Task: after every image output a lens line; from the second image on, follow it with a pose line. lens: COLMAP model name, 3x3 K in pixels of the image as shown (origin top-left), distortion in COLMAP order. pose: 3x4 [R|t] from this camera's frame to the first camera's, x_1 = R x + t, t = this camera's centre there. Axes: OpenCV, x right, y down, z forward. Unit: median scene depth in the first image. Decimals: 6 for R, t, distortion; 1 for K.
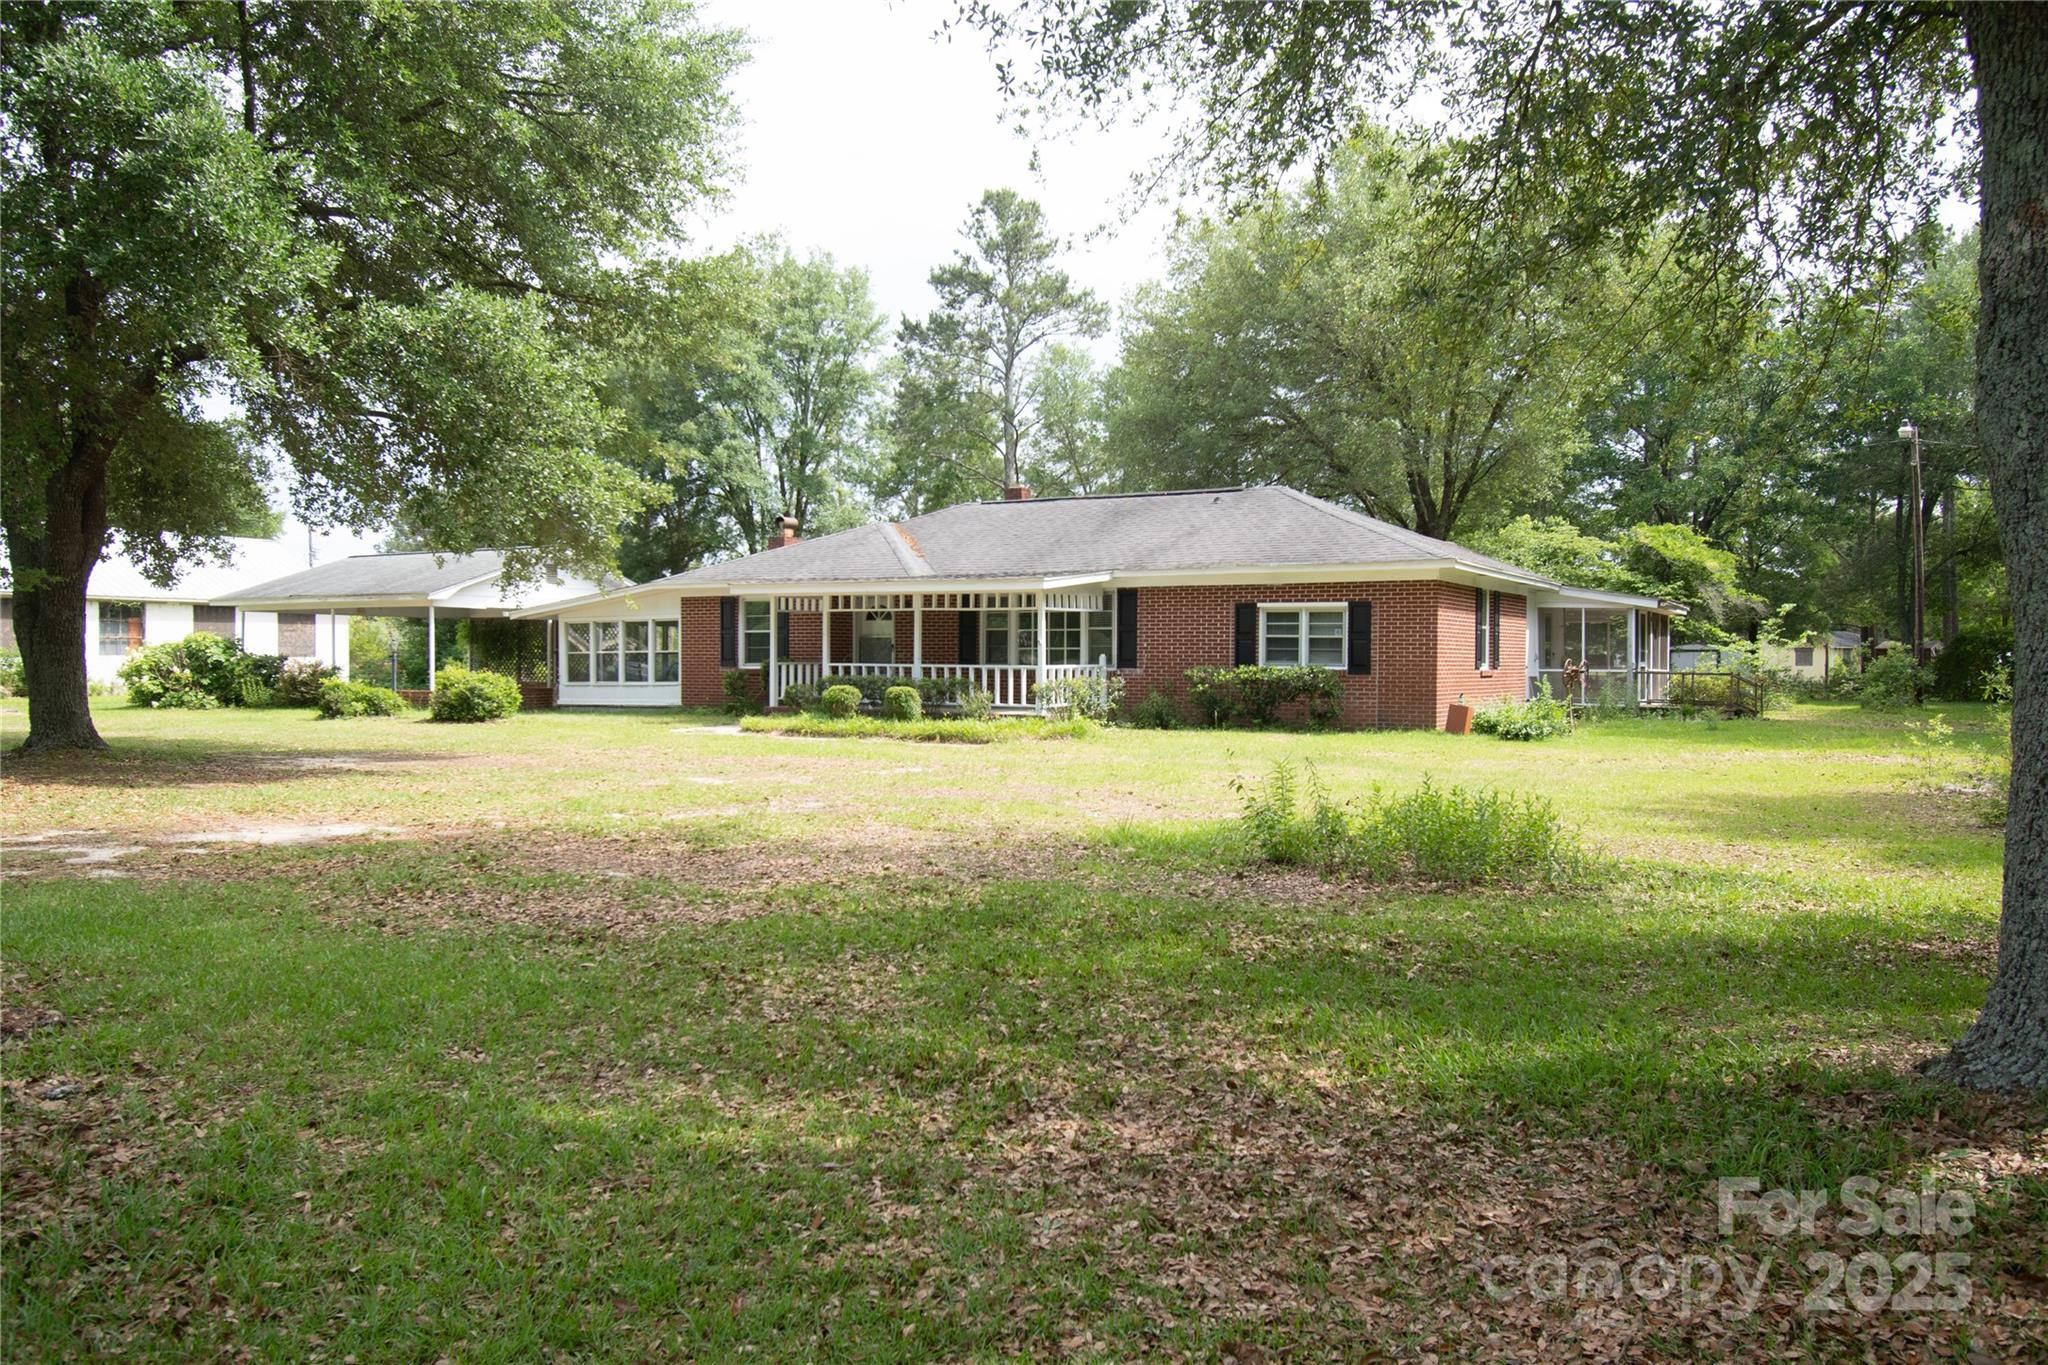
lens RADIAL K [[1530.7, 0, 1017.7], [0, 1530.7, 683.8], [0, 0, 1]] dist [0.007212, 0.003436]
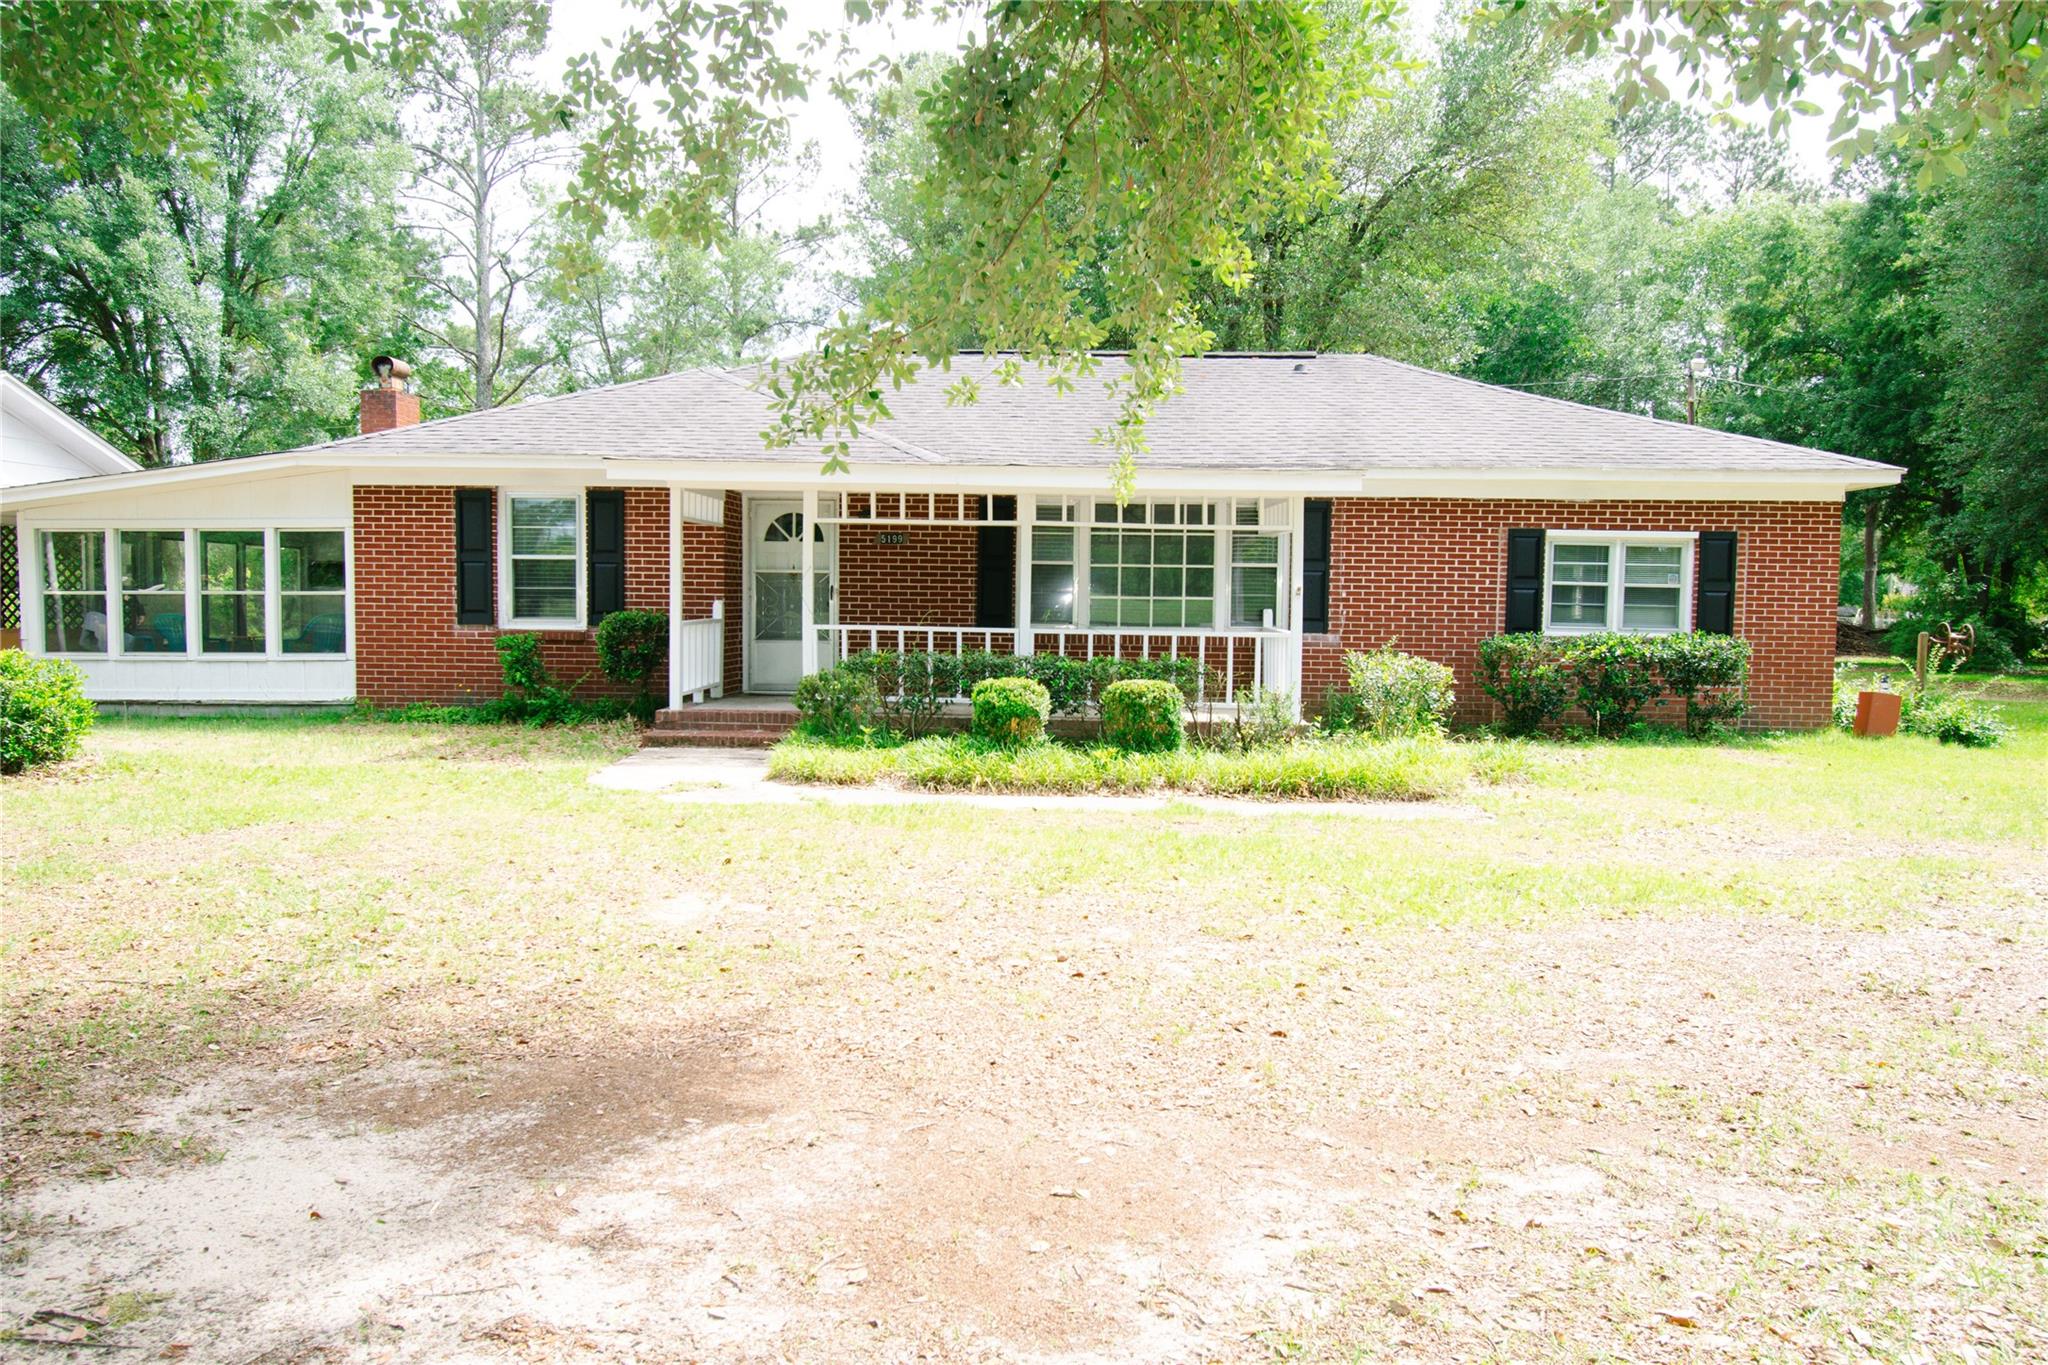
lens RADIAL K [[1530.7, 0, 1030.2], [0, 1530.7, 676.2], [0, 0, 1]] dist [0.007212, 0.003436]
pose [[0.880143, -0.017320, 0.474392, -0.320086], [-0.002089, 0.999183, 0.040356, -0.017891], [-0.474704, -0.036511, 0.879388, 0.546136]]
